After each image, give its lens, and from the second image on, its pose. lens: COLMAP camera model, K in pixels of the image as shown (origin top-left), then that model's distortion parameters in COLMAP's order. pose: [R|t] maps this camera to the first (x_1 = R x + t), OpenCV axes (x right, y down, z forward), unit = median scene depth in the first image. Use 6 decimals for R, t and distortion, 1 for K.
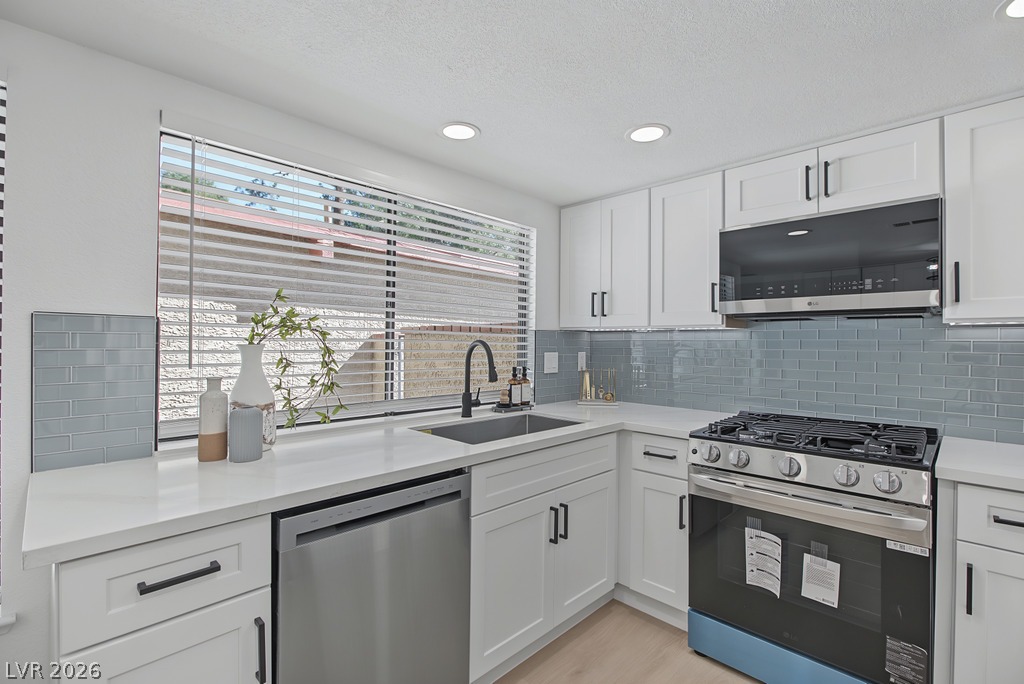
lens RADIAL K [[465.8, 0, 513.5], [0, 465.8, 343.4], [0, 0, 1]] dist [-0.009333, 0.003694]
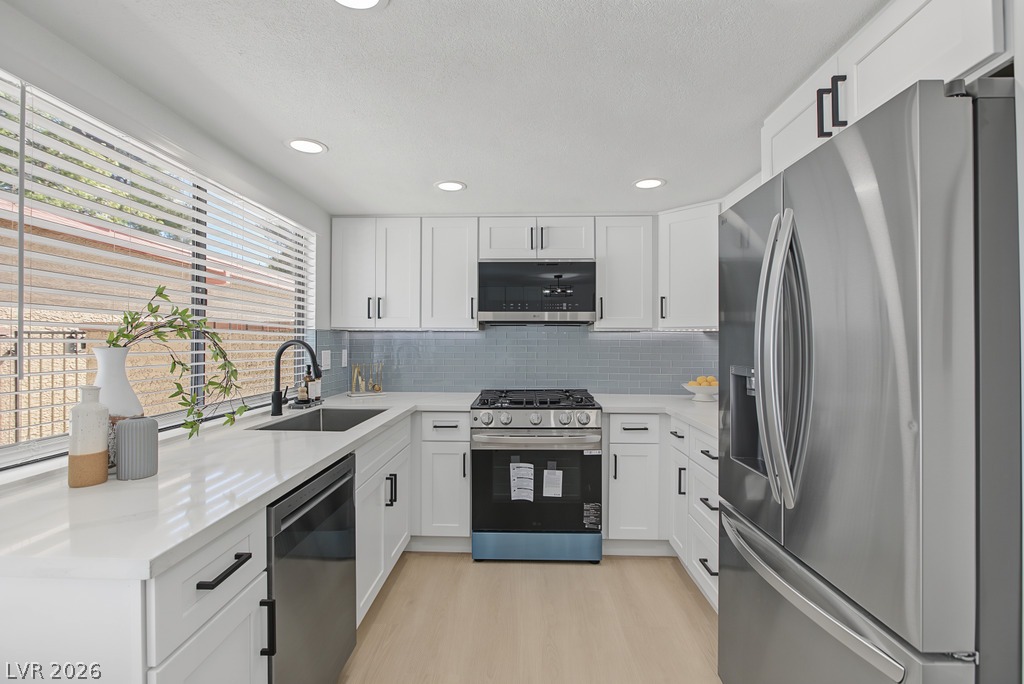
lens RADIAL K [[465.8, 0, 513.2], [0, 465.8, 340.8], [0, 0, 1]] dist [-0.009333, 0.003694]
pose [[0.736573, -0.004538, 0.676343, -0.469548], [0.002378, 0.999989, 0.004119, -0.008438], [-0.676354, -0.001426, 0.736575, -0.112213]]
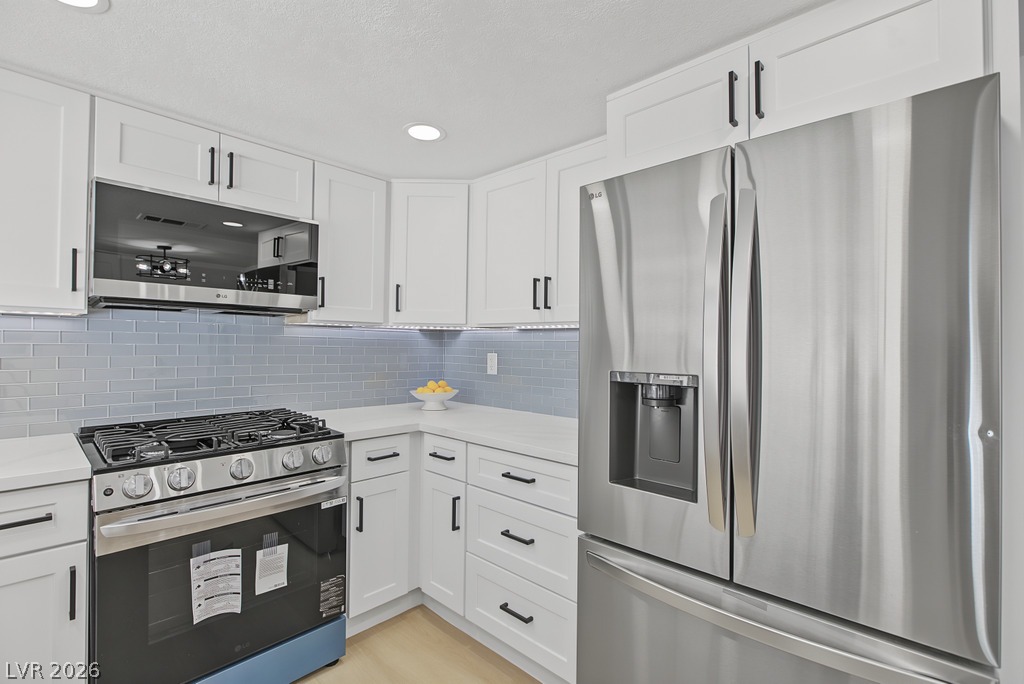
lens RADIAL K [[465.8, 0, 508.6], [0, 465.8, 341.5], [0, 0, 1]] dist [-0.009333, 0.003694]
pose [[-0.009135, -0.001919, 0.999956, -0.303468], [-0.012877, 0.999915, 0.001802, -0.001711], [-0.999875, -0.012860, -0.009159, 0.401785]]
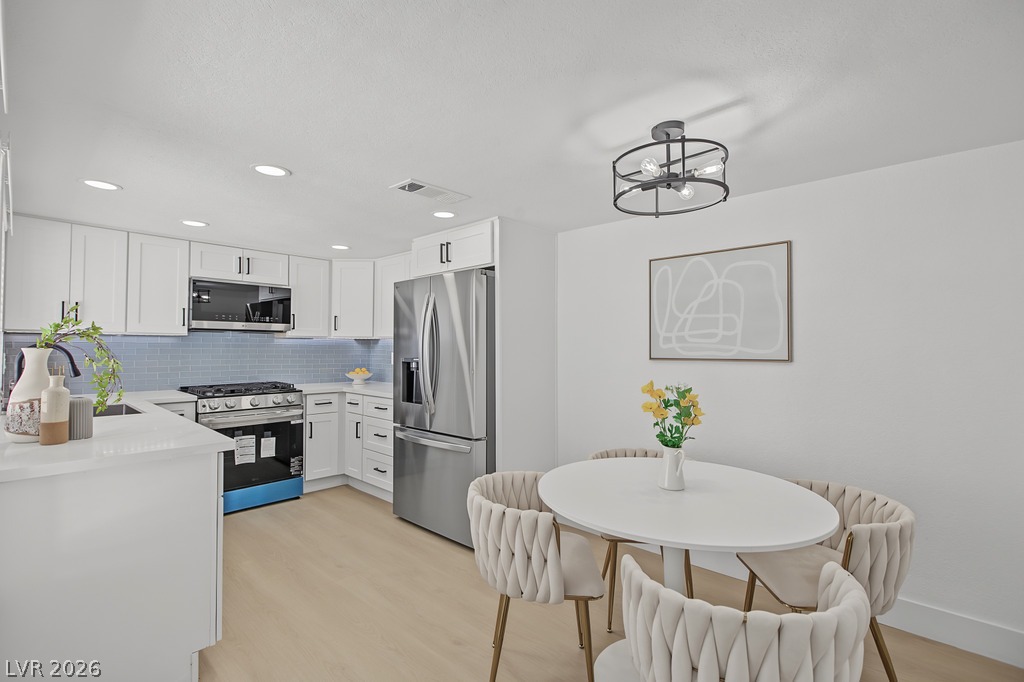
lens RADIAL K [[465.8, 0, 506.9], [0, 465.8, 342.0], [0, 0, 1]] dist [-0.009333, 0.003694]
pose [[-0.012129, 0.003314, 0.999921, -1.374245], [-0.008033, 0.999962, -0.003411, -0.015555], [-0.999894, -0.008073, -0.012102, -0.133220]]
